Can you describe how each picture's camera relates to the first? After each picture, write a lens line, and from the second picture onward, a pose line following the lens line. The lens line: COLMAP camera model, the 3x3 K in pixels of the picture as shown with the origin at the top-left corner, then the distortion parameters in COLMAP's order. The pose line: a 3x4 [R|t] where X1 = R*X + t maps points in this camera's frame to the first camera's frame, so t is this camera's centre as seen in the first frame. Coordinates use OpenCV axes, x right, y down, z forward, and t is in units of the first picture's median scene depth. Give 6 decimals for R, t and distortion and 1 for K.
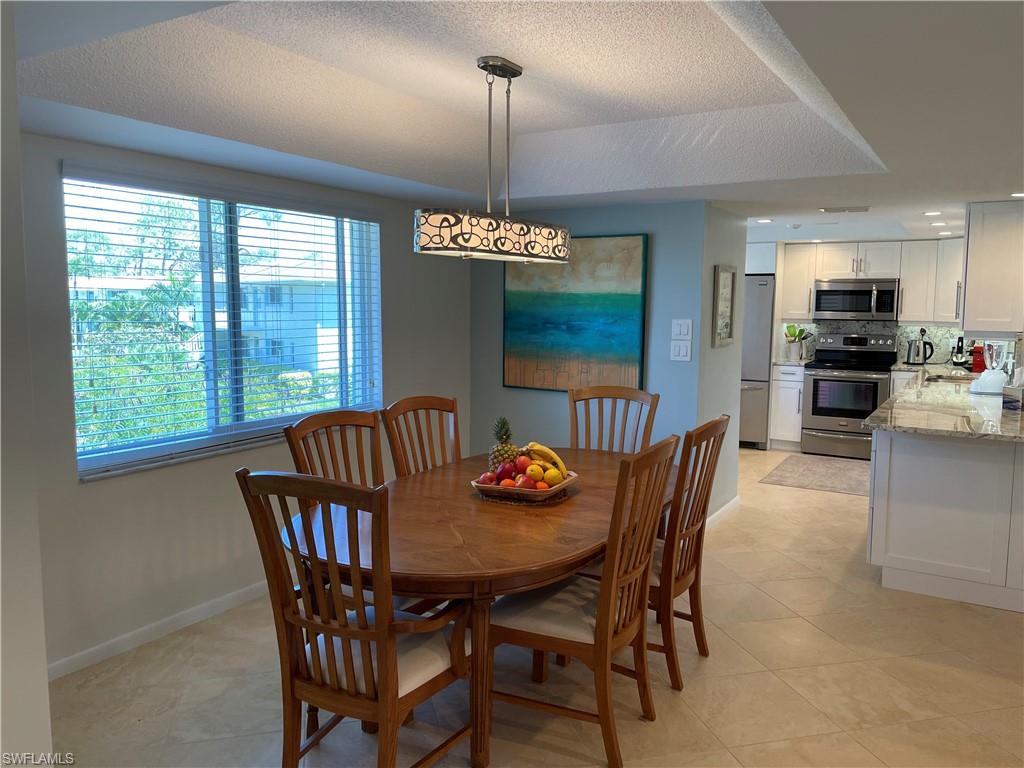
lens RADIAL K [[775.6, 0, 511.6], [0, 775.6, 377.4], [0, 0, 1]] dist [0.085542, -0.111943]
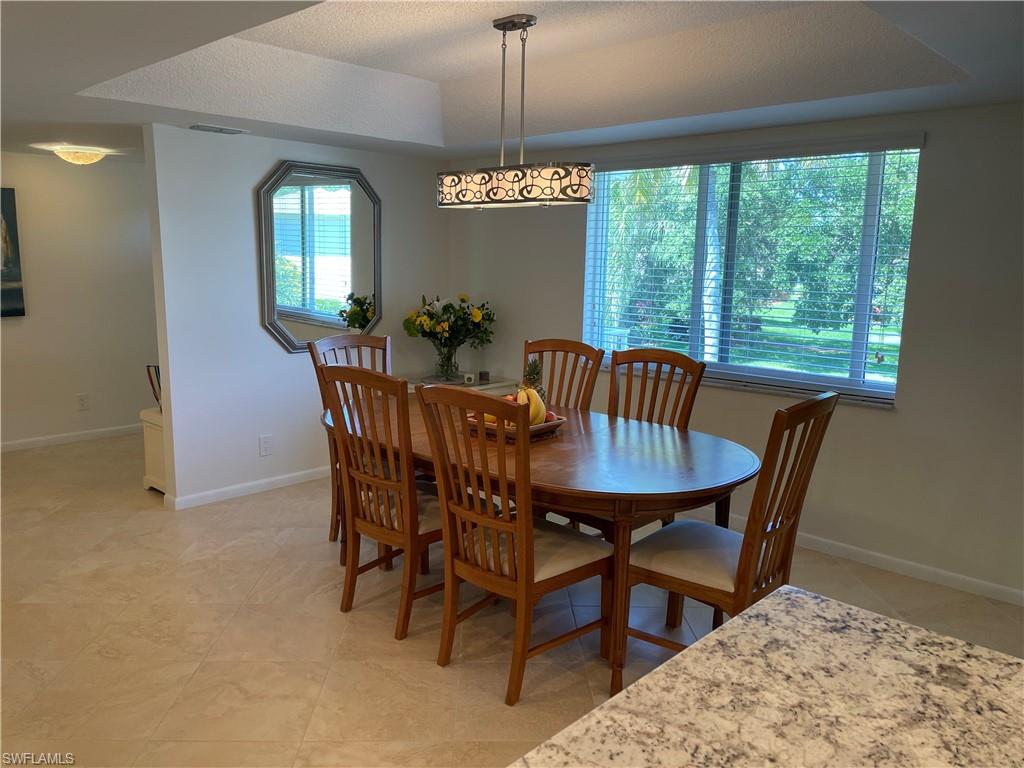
lens RADIAL K [[775.6, 0, 511.6], [0, 775.6, 377.4], [0, 0, 1]] dist [0.085542, -0.111943]
pose [[-0.213525, 0.146509, -0.965889, 0.409454], [-0.108516, 0.979016, 0.172489, -0.042251], [0.970892, 0.141645, -0.193146, 0.475867]]
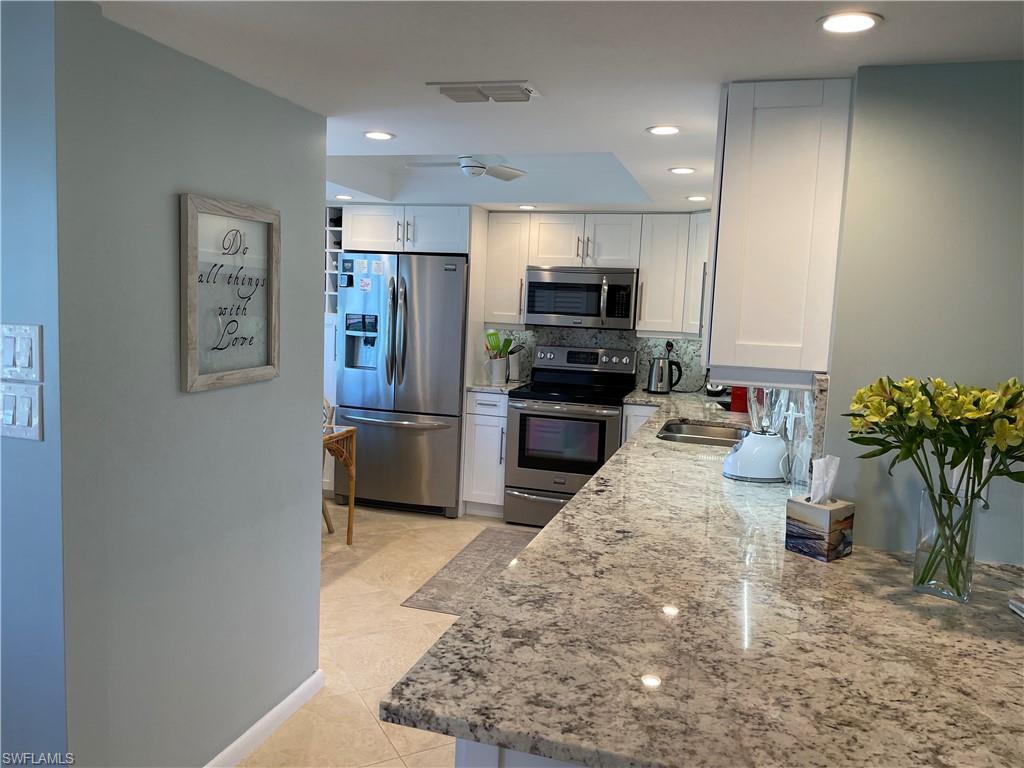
lens RADIAL K [[775.6, 0, 511.6], [0, 775.6, 377.4], [0, 0, 1]] dist [0.085542, -0.111943]
pose [[0.968863, 0.008036, 0.247469, 0.213744], [-0.009868, 0.999932, 0.006162, -0.033117], [-0.247402, -0.008412, 0.968876, 0.359652]]
